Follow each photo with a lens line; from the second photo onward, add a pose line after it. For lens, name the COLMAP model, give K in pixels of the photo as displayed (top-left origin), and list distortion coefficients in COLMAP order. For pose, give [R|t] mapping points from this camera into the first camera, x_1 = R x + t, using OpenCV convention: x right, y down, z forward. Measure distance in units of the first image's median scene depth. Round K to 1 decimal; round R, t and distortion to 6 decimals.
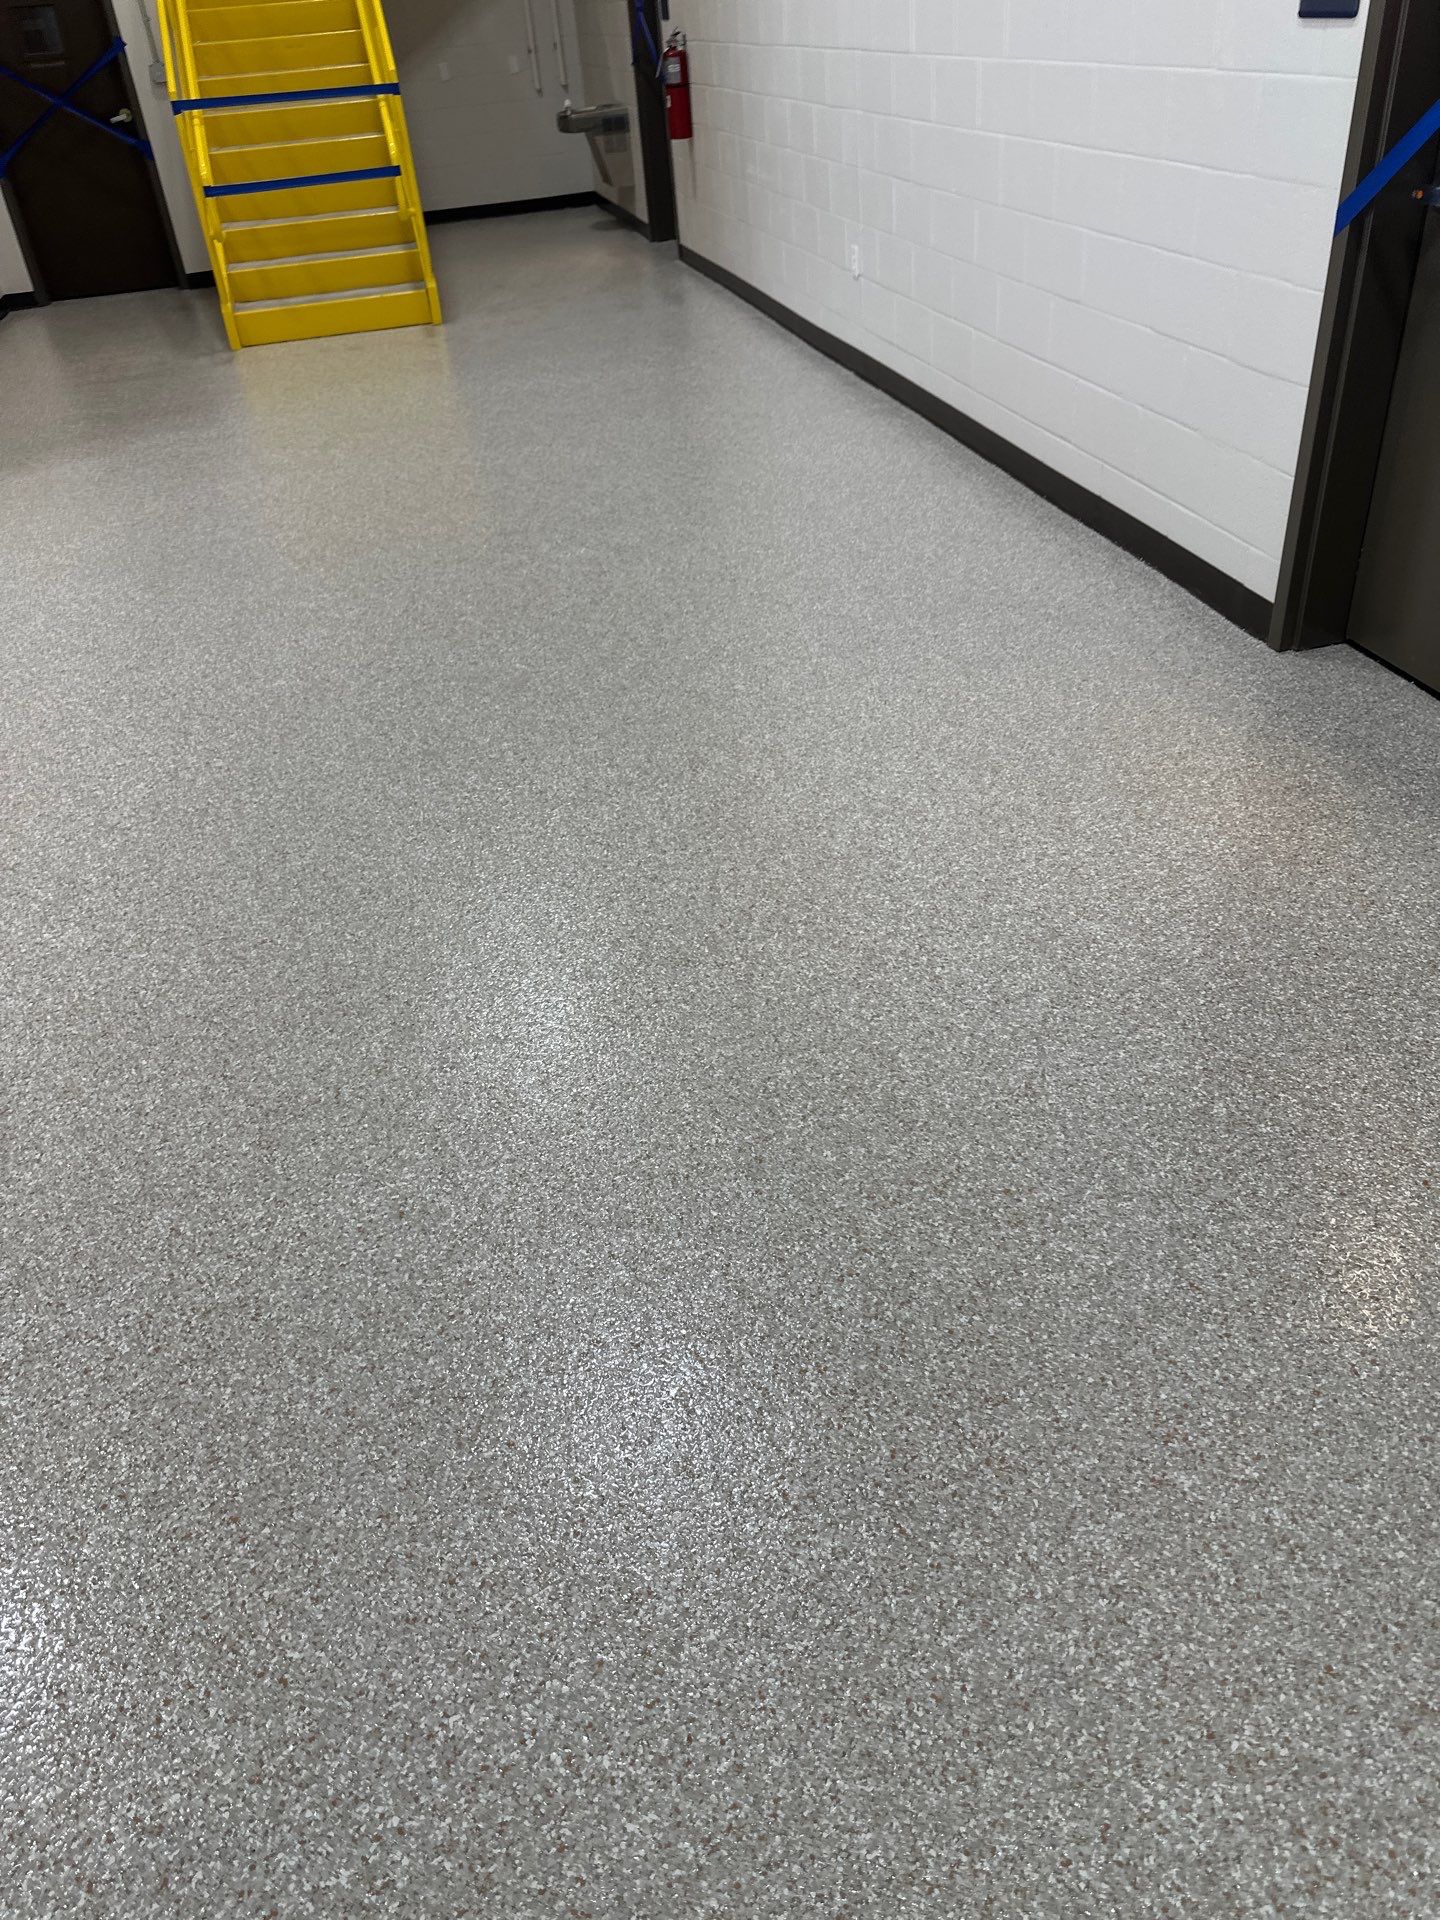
lens RADIAL K [[1364.4, 0, 720.0], [0, 1364.4, 960.0], [0, 0, 1]] dist [0.003620, 0.002633]
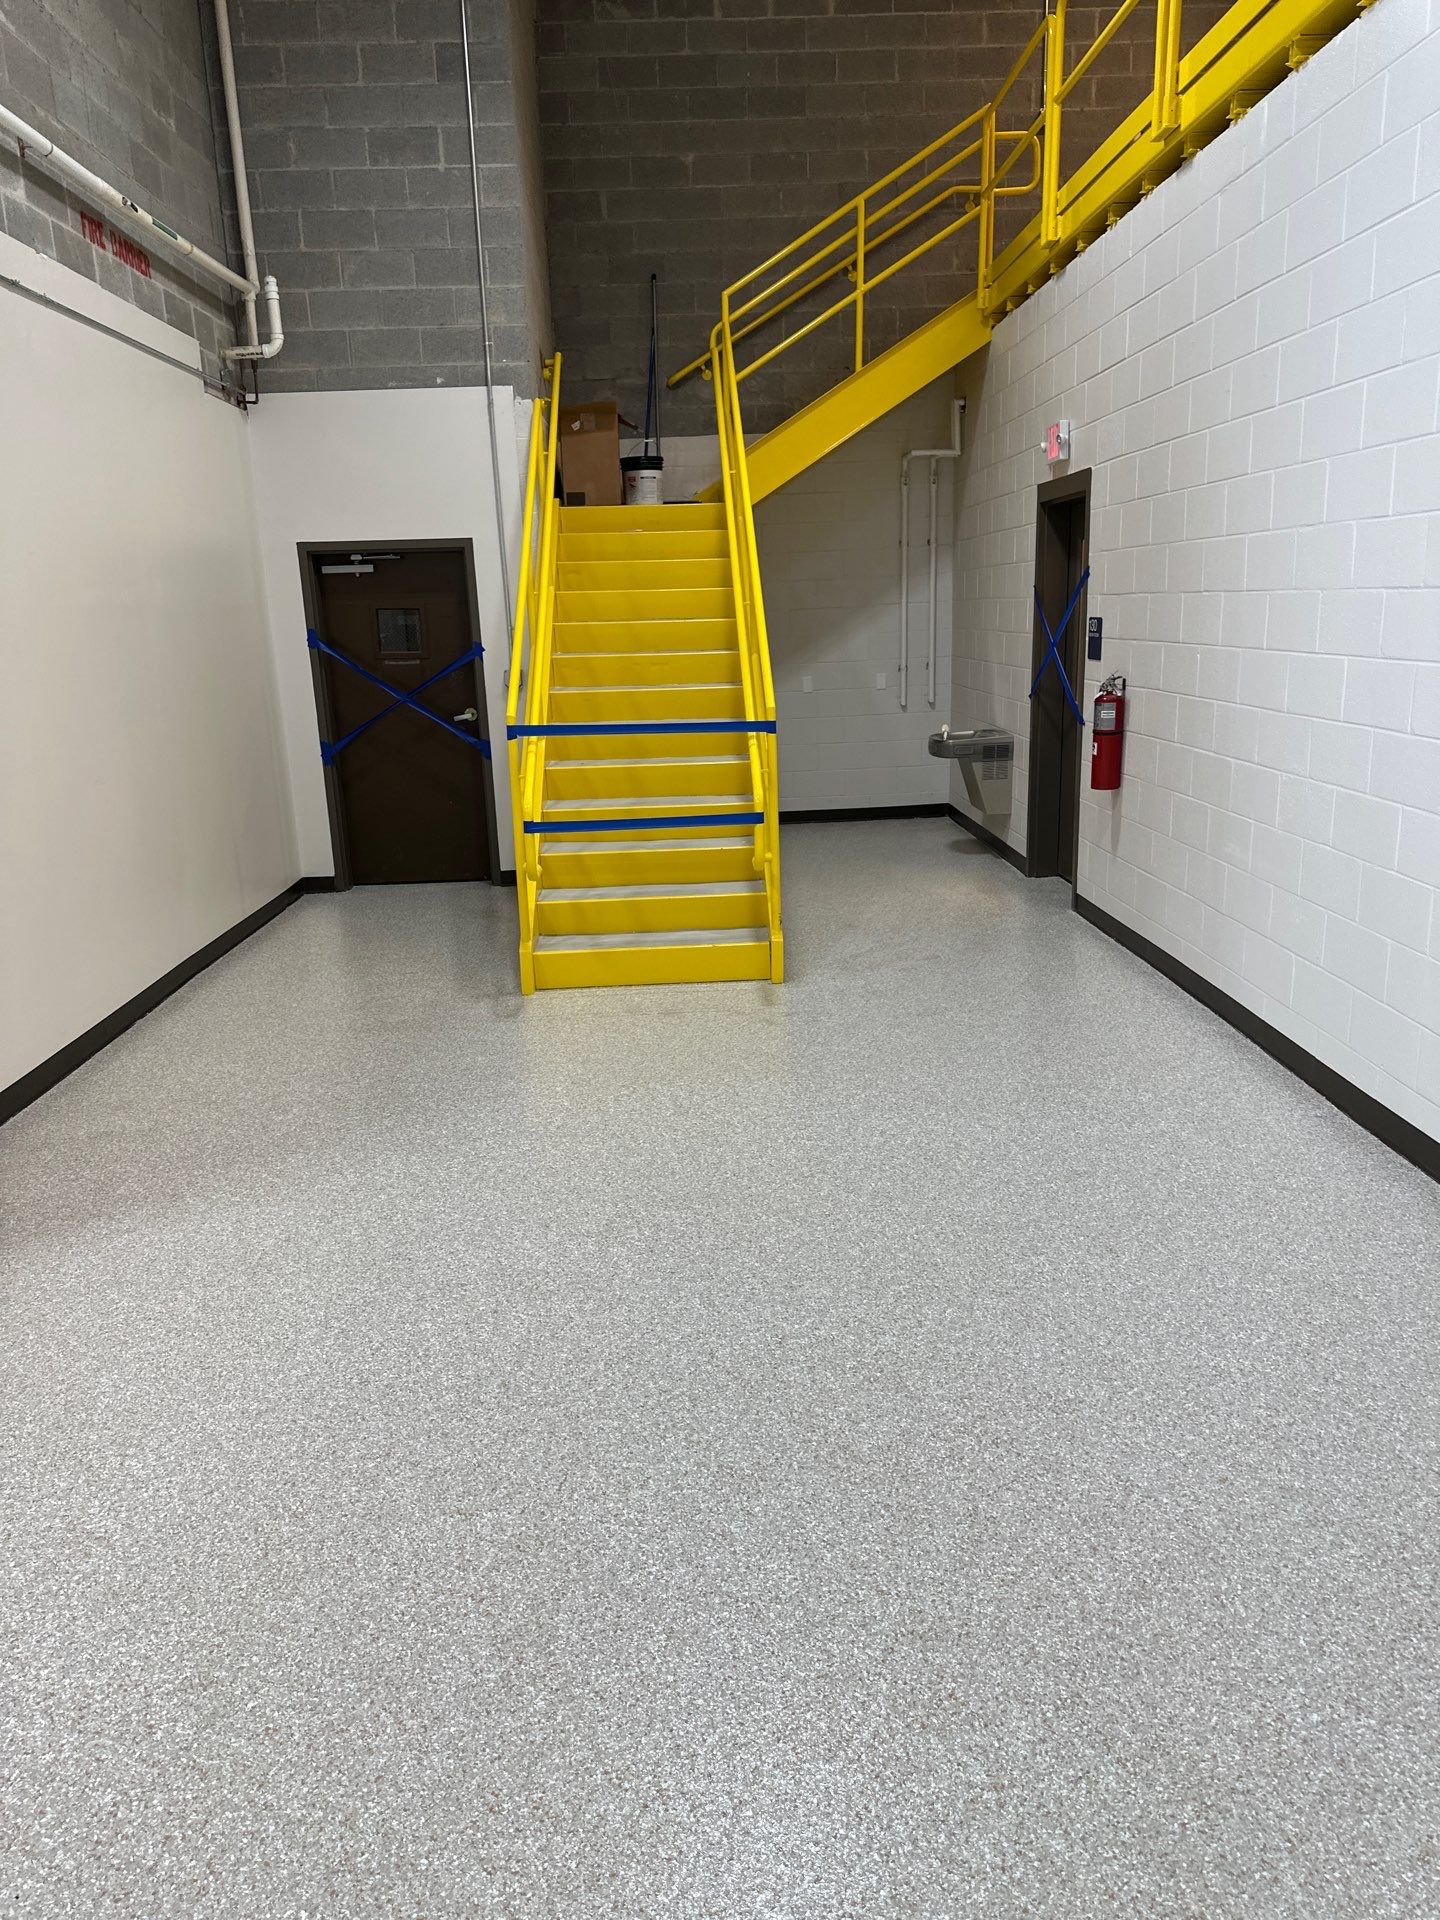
lens RADIAL K [[1318.0, 0, 720.0], [0, 1318.0, 960.0], [0, 0, 1]] dist [0.145057, -0.001267]
pose [[0.977835, 0.094468, -0.186856, -0.096286], [-0.152397, 0.933085, -0.325772, -0.220781], [0.143577, 0.347027, 0.926800, 0.277675]]
